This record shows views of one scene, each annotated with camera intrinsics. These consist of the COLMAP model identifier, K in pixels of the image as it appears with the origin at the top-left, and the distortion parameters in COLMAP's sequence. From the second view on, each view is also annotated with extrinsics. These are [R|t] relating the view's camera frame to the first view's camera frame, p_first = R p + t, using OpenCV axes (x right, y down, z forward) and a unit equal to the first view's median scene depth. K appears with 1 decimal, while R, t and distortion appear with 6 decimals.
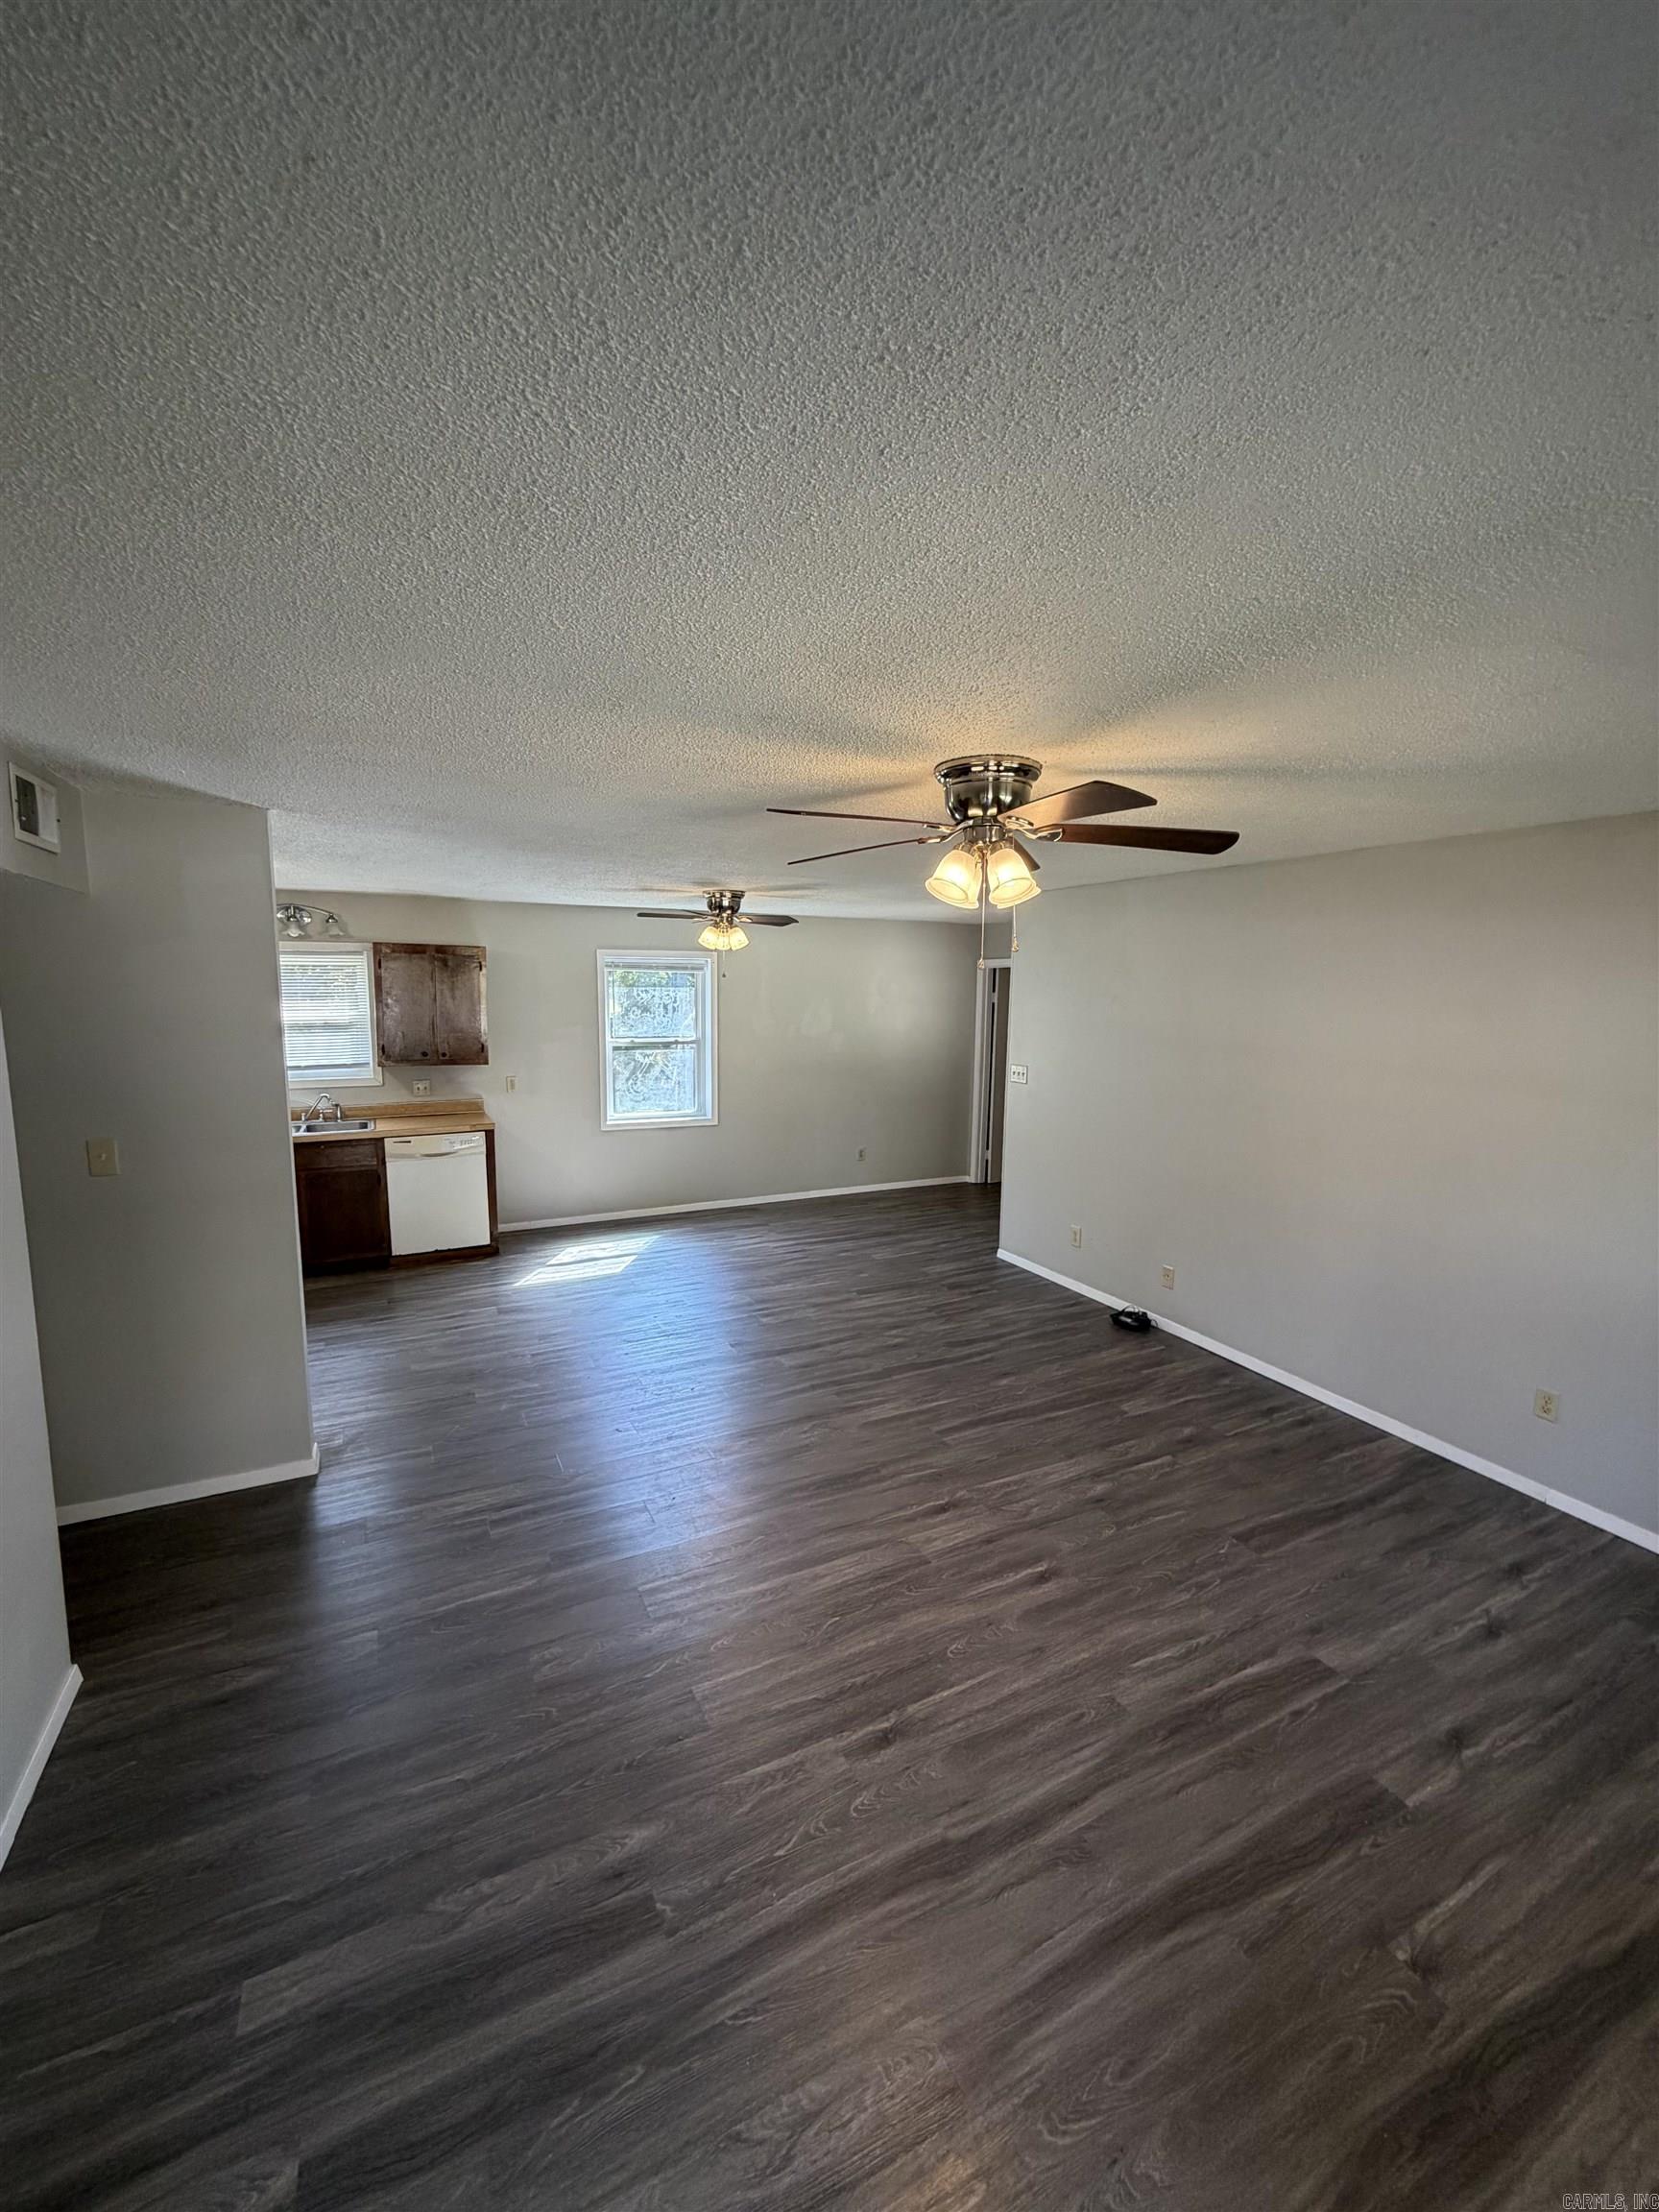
lens RADIAL K [[888.1, 0, 826.0], [0, 888.1, 1105.3], [0, 0, 1]] dist [-0.001403, 0.000018]
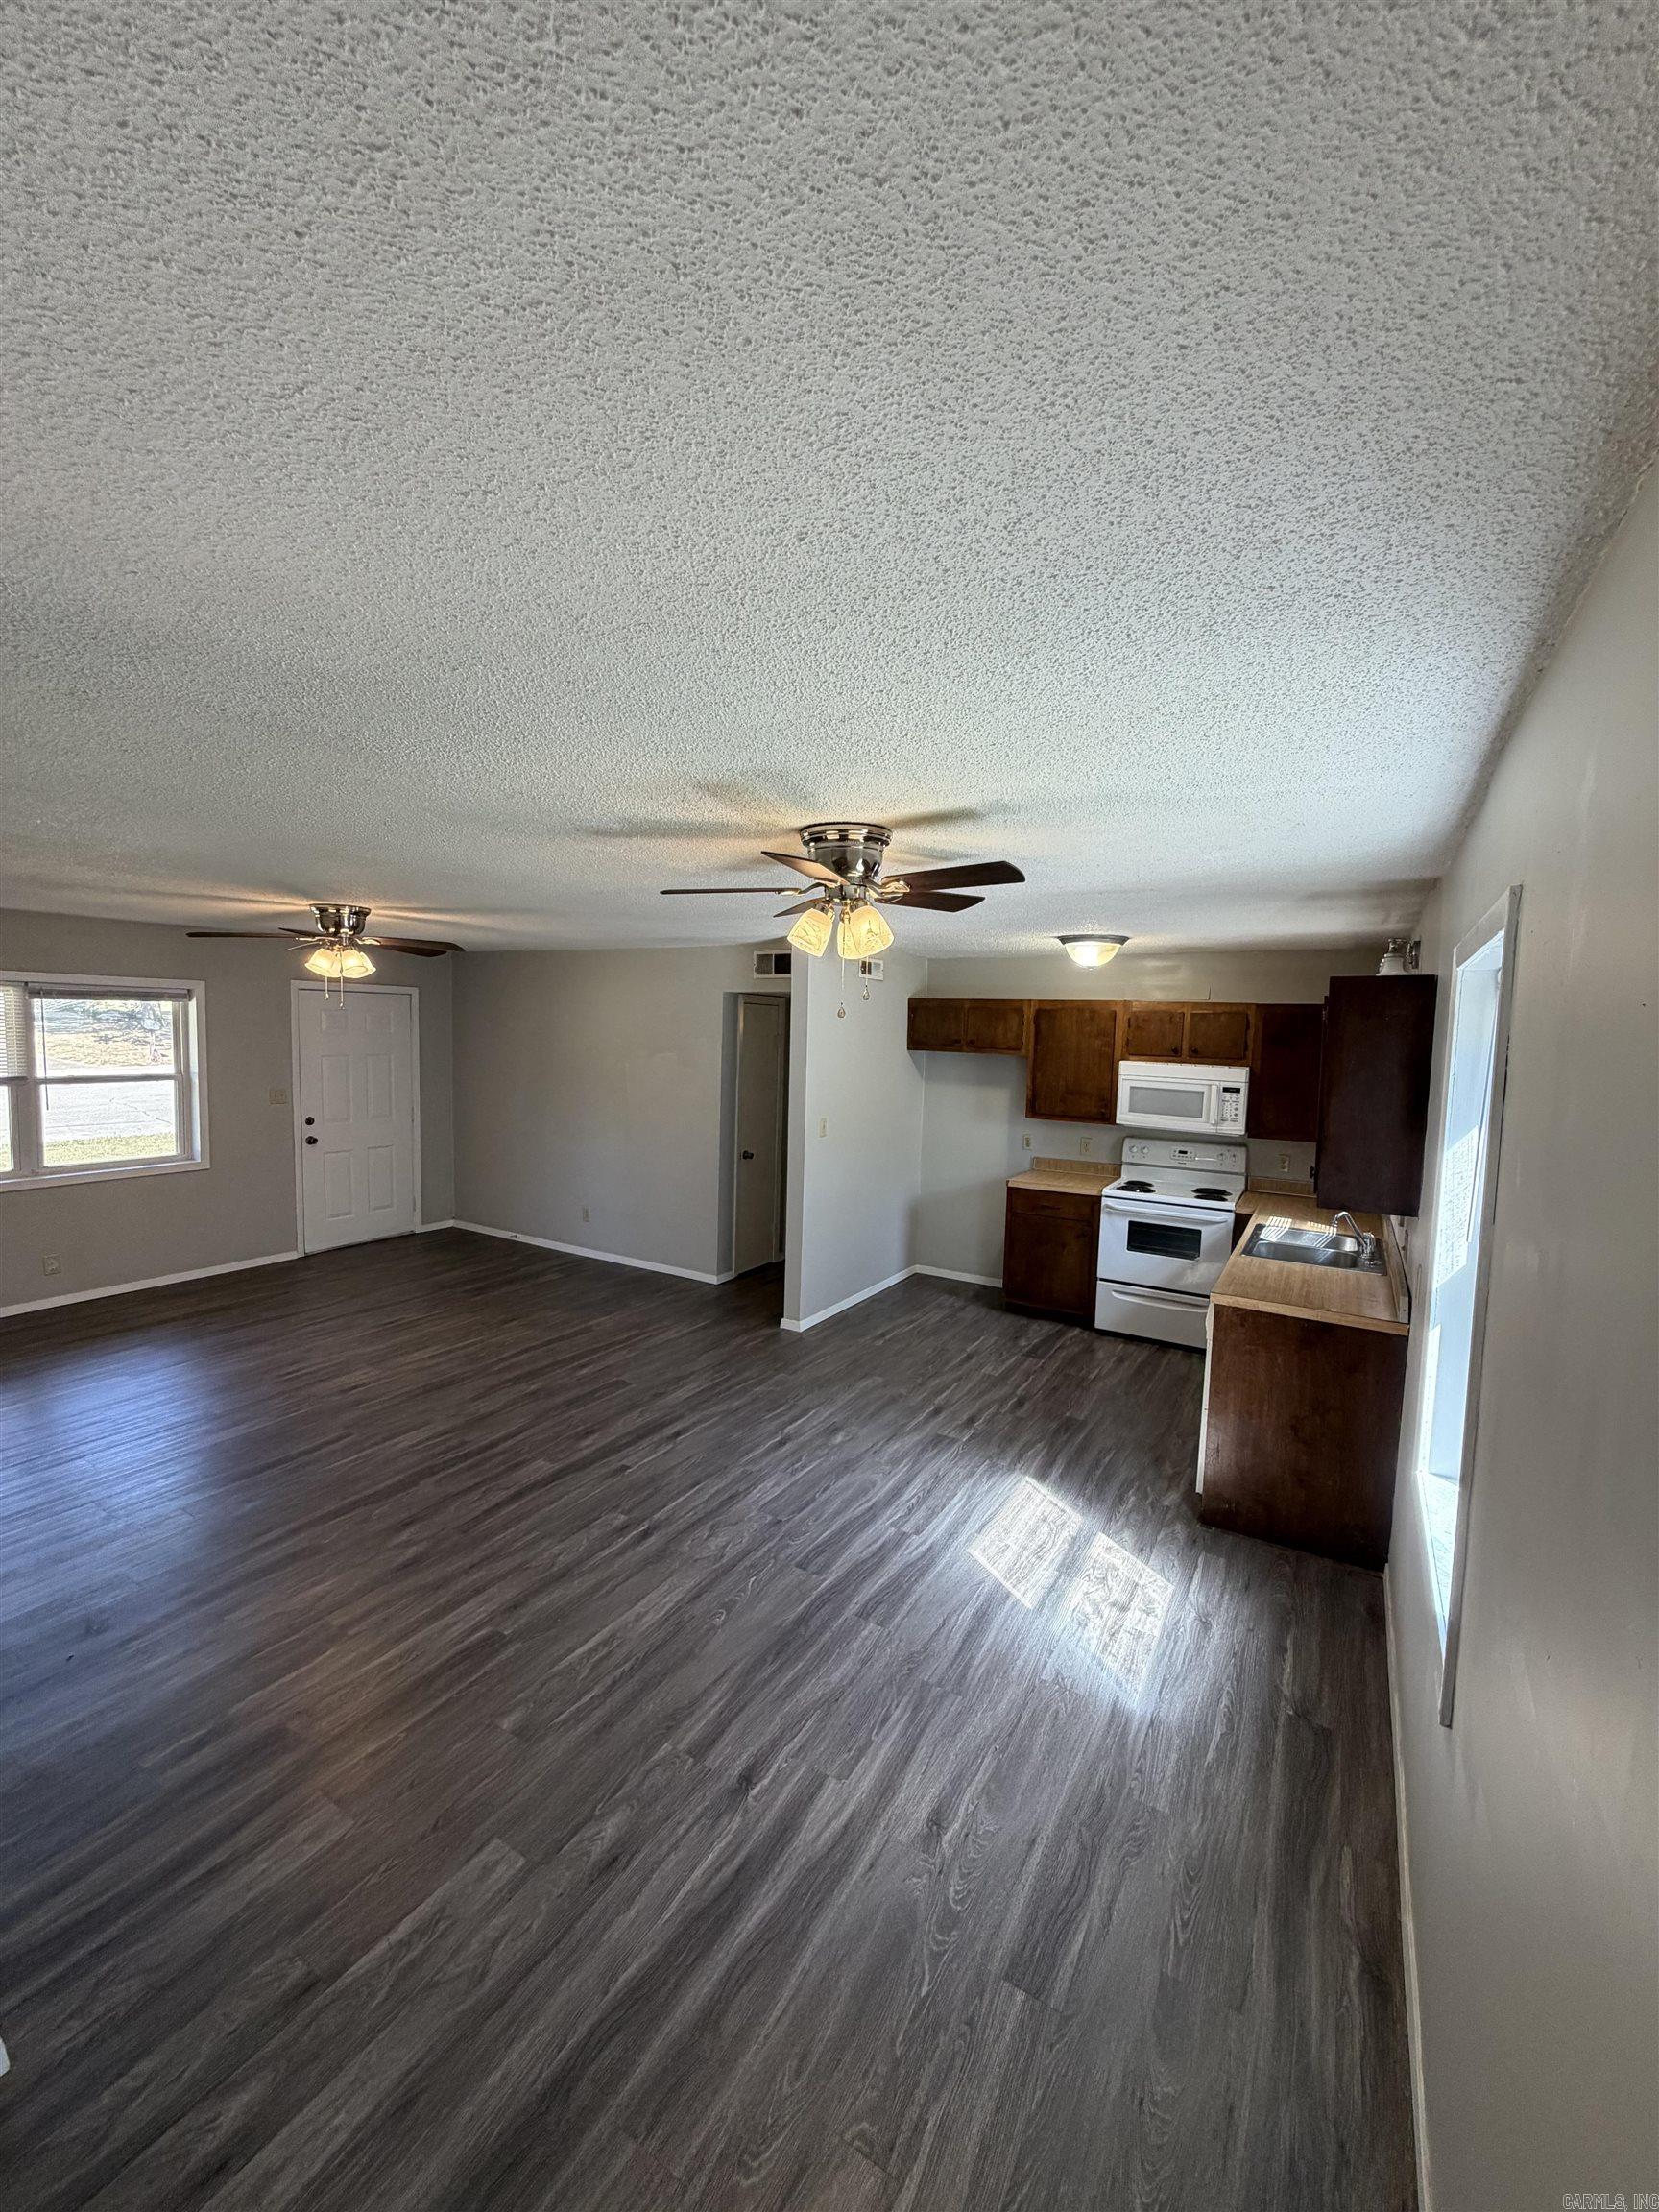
lens RADIAL K [[888.1, 0, 830.0], [0, 888.1, 1105.2], [0, 0, 1]] dist [-0.001403, 0.000018]
pose [[-0.843743, 0.013117, -0.536587, 0.146023], [-0.106489, 0.975738, 0.191298, -0.198703], [0.526077, 0.218547, -0.821876, 1.469587]]
